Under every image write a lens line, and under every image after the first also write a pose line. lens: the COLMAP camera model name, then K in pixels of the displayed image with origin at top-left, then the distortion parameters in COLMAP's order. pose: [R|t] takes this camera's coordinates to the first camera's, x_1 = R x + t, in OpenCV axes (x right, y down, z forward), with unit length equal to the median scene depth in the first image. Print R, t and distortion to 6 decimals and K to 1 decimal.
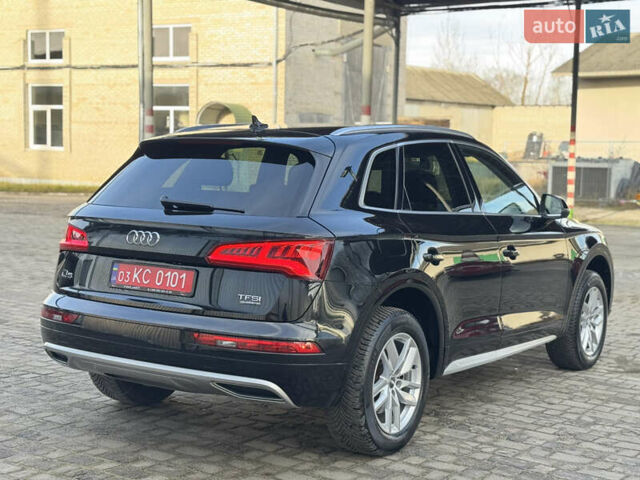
lens RADIAL K [[999.0, 0, 317.0], [0, 999.0, 255.4], [0, 0, 1]] dist [0.125434, 0.063347]
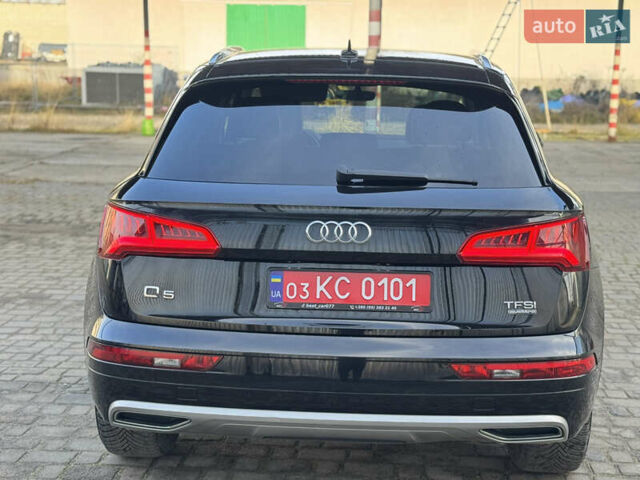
lens RADIAL K [[1042.6, 0, 320.0], [0, 1042.6, 240.0], [0, 0, 1]] dist [0.165953, 0.031694]
pose [[0.875289, -0.095636, 0.474049, -0.330212], [0.060880, 0.994243, 0.088170, -0.047568], [-0.479753, -0.048314, 0.876073, 0.253231]]
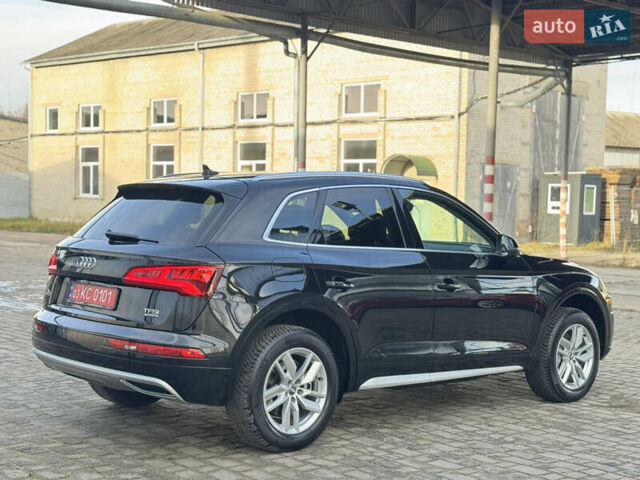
lens RADIAL K [[999.0, 0, 317.0], [0, 999.0, 255.4], [0, 0, 1]] dist [0.125434, 0.063347]
pose [[0.971894, 0.012457, -0.235090, 0.254778], [-0.024580, 0.998511, -0.048708, 0.017559], [0.234133, 0.053117, 0.970752, -0.092064]]
